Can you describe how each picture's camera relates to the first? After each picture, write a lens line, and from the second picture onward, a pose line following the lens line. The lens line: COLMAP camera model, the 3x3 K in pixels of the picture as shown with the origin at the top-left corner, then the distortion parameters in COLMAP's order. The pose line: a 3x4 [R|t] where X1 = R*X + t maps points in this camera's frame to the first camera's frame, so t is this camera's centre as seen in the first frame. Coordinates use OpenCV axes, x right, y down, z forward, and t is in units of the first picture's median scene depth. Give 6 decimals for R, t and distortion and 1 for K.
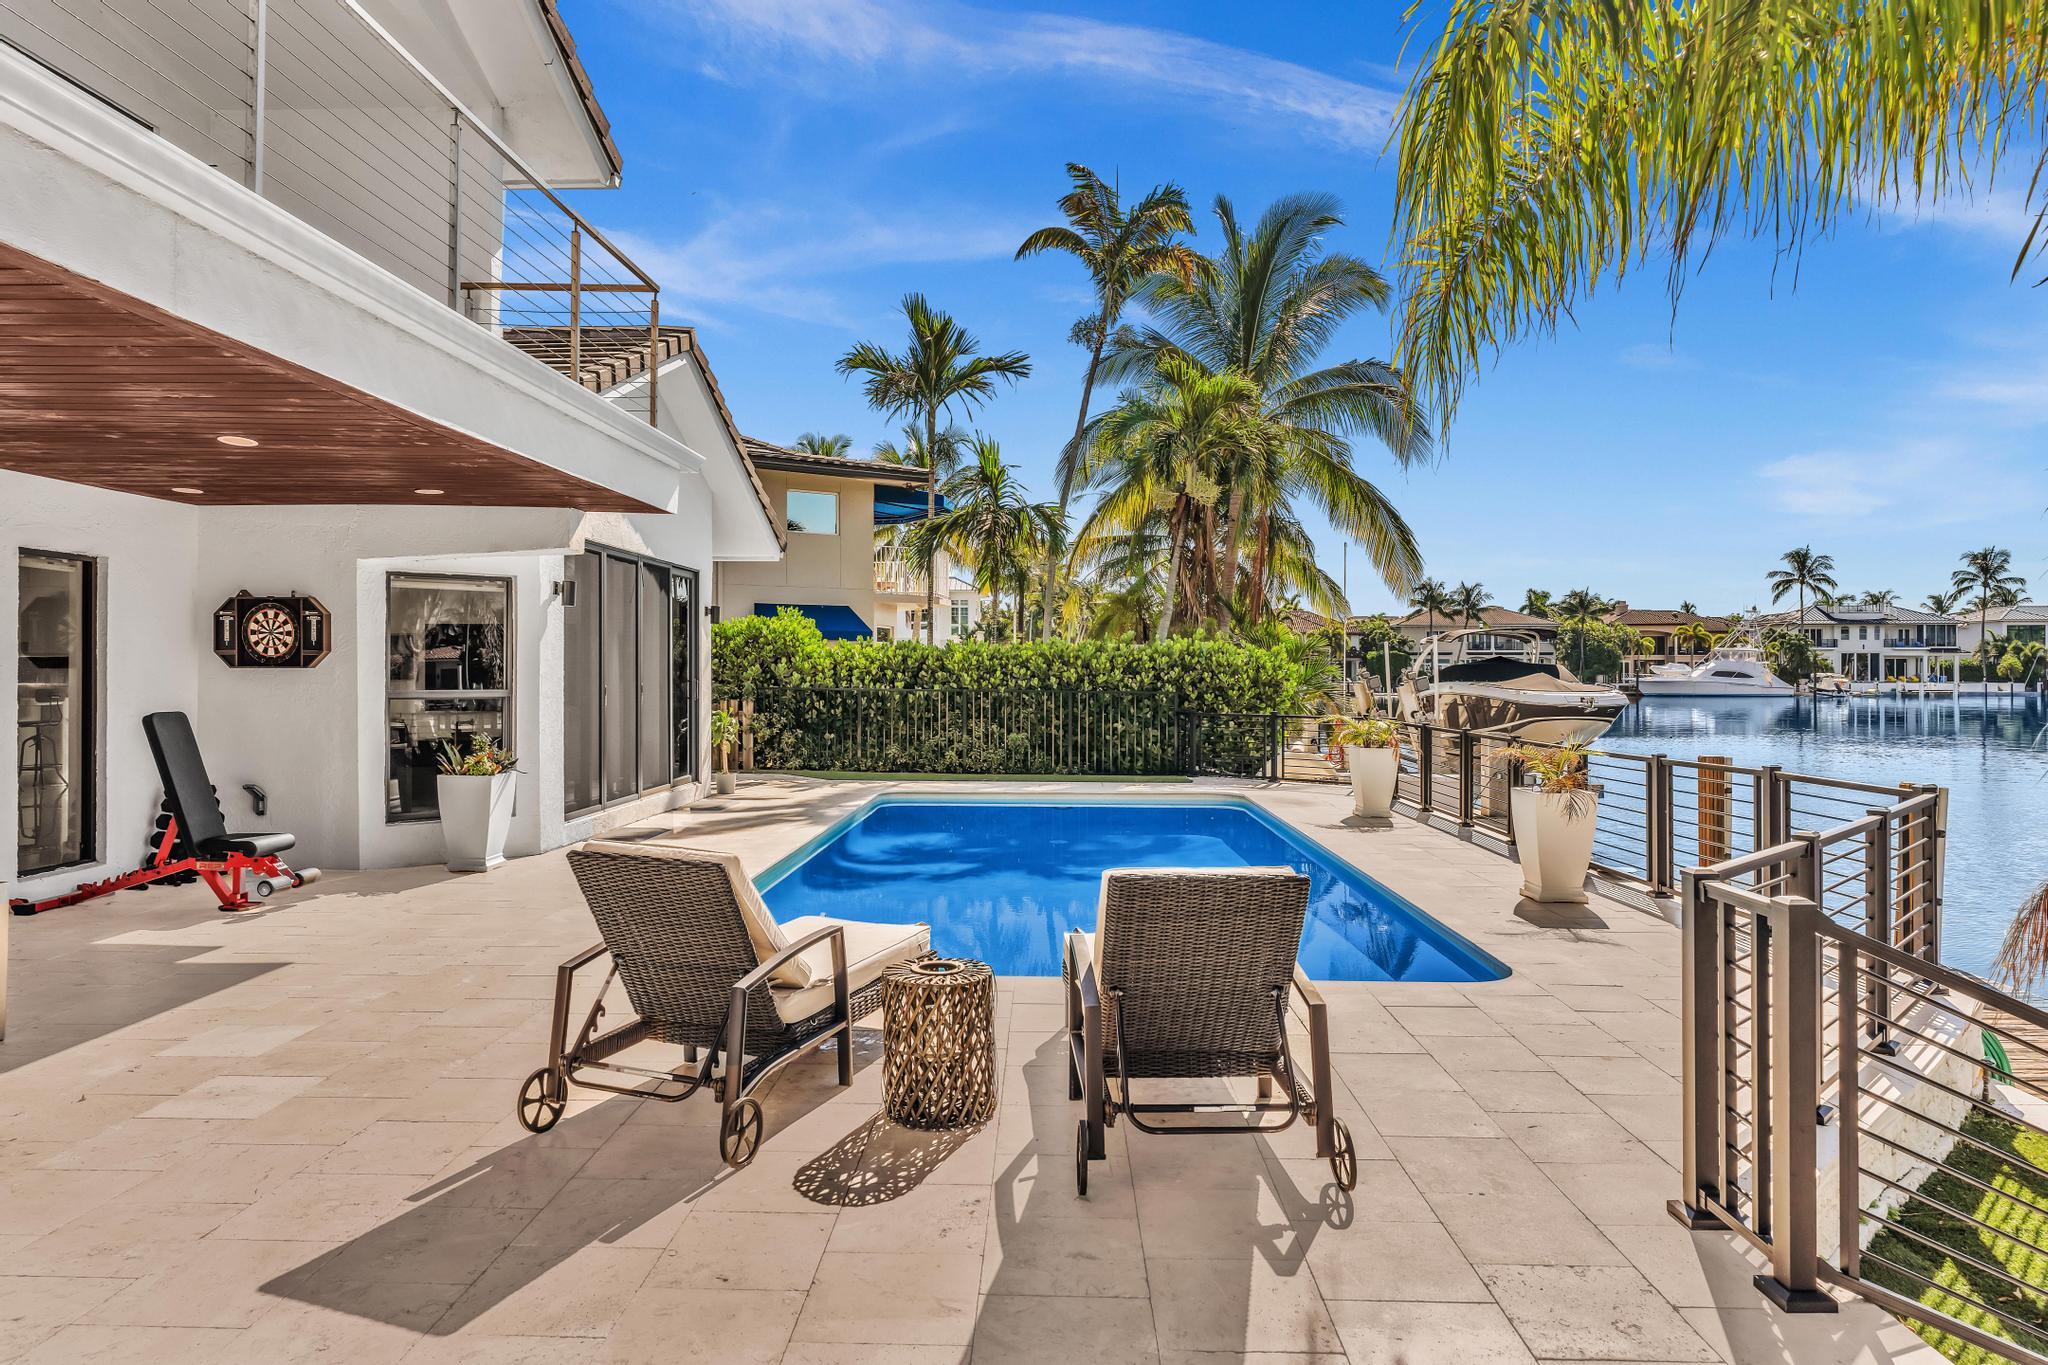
lens RADIAL K [[1176.6, 0, 1021.2], [0, 1176.6, 676.2], [0, 0, 1]] dist [0.000034, -0.001940]
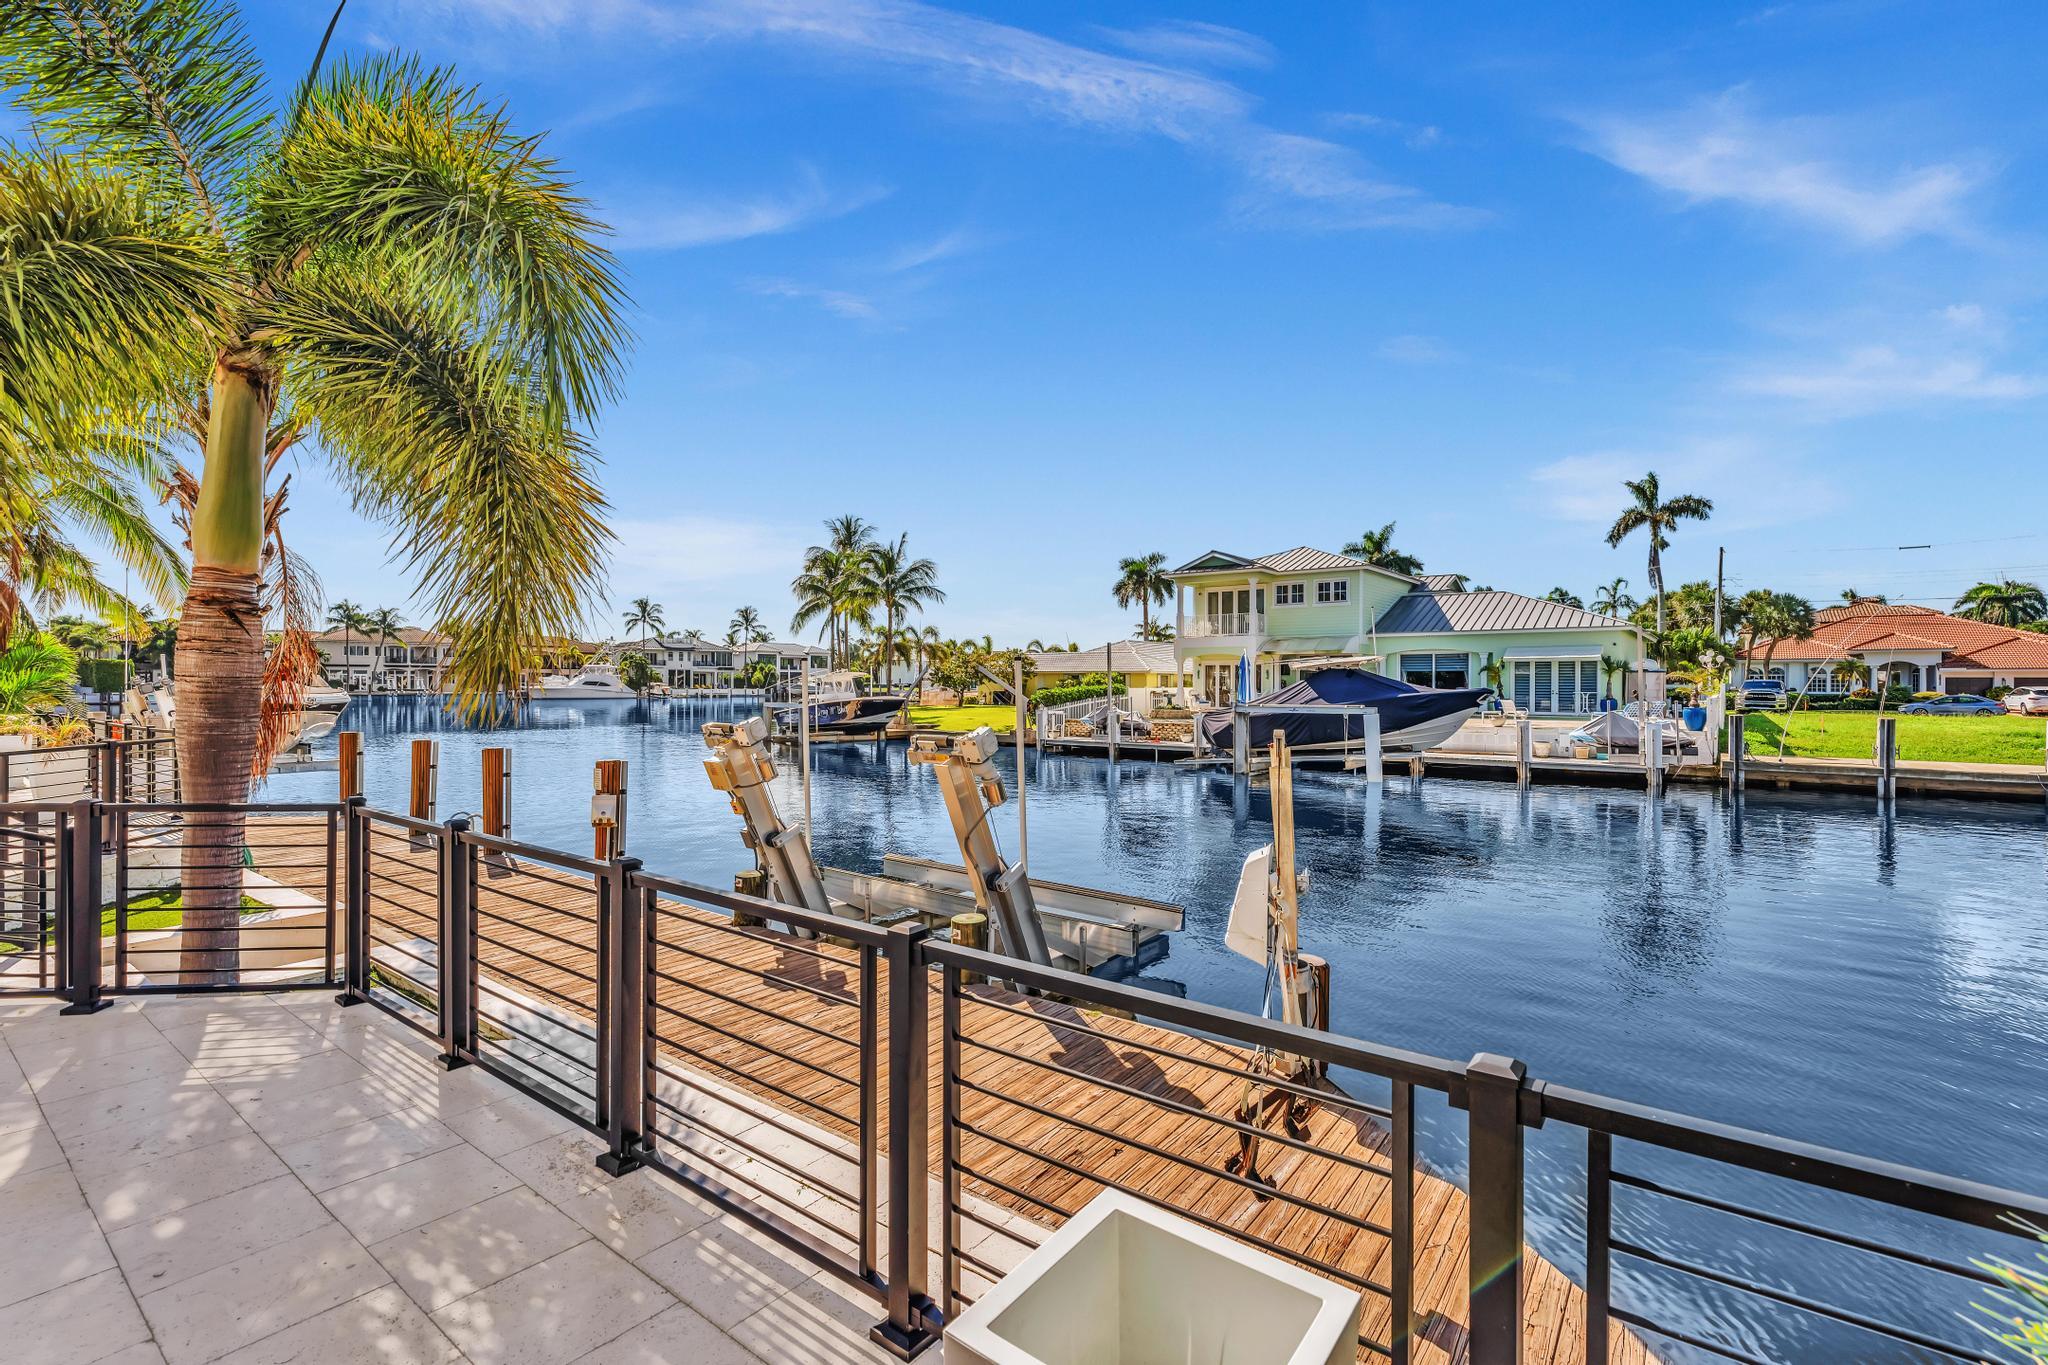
lens RADIAL K [[925.3, 0, 1011.3], [0, 925.3, 681.3], [0, 0, 1]] dist [-0.007393, 0.003702]
pose [[0.596402, 0.002206, 0.802683, 0.084644], [0.001591, 0.999991, -0.003931, 0.004015], [-0.802684, 0.003622, 0.596393, -0.305808]]
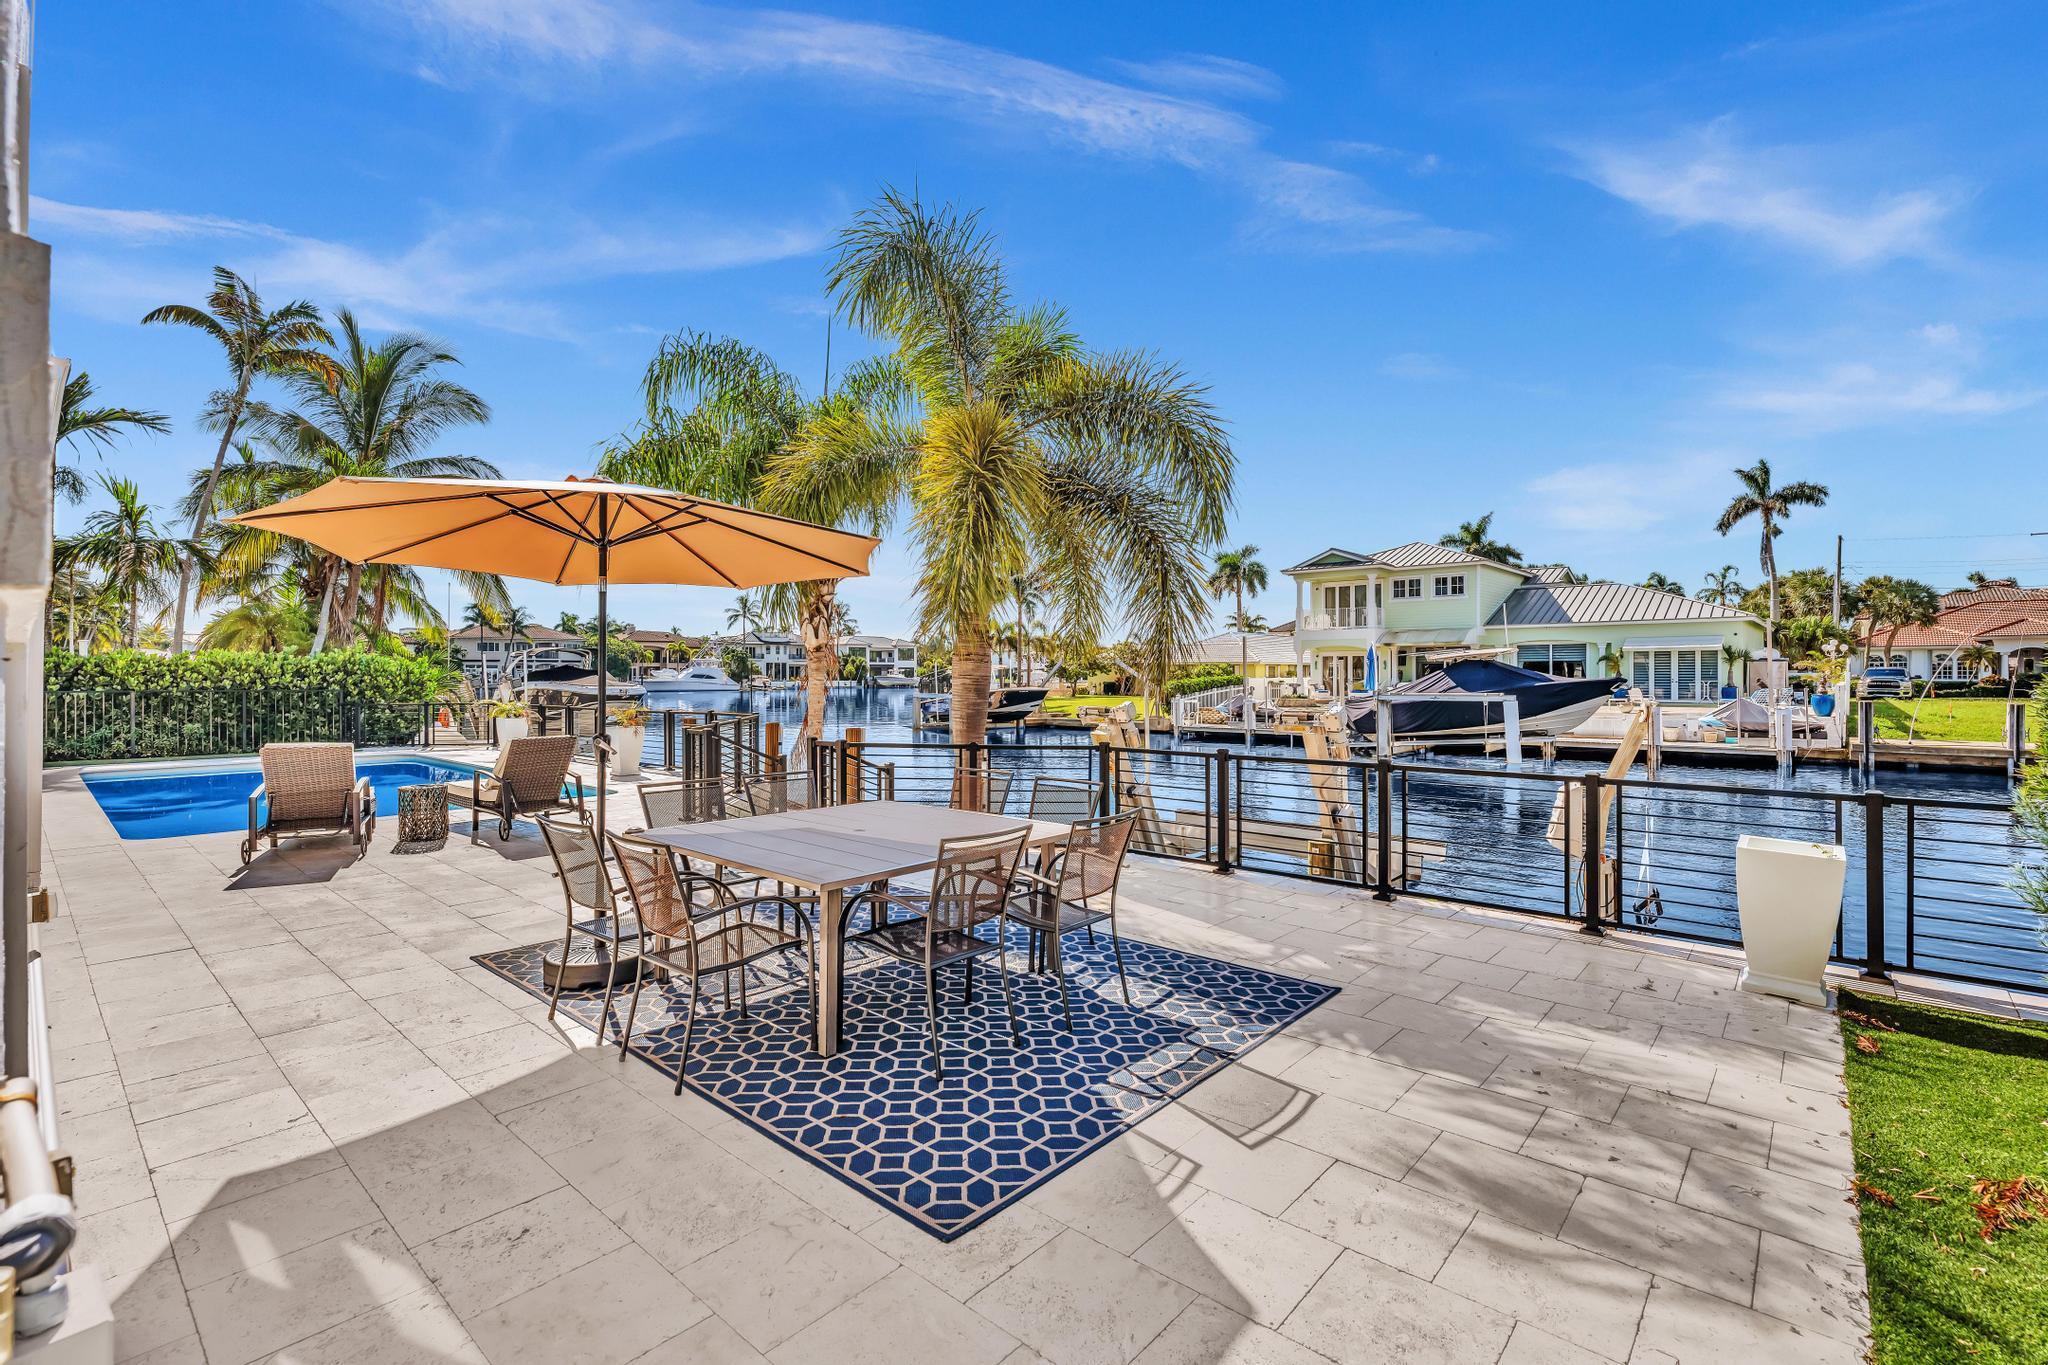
lens RADIAL K [[925.3, 0, 1006.0], [0, 925.3, 676.6], [0, 0, 1]] dist [-0.007393, 0.003702]
pose [[0.653130, -0.004753, 0.757231, -0.159447], [0.006541, 0.999978, 0.000635, 0.001805], [-0.757218, 0.004539, 0.653147, -0.278132]]
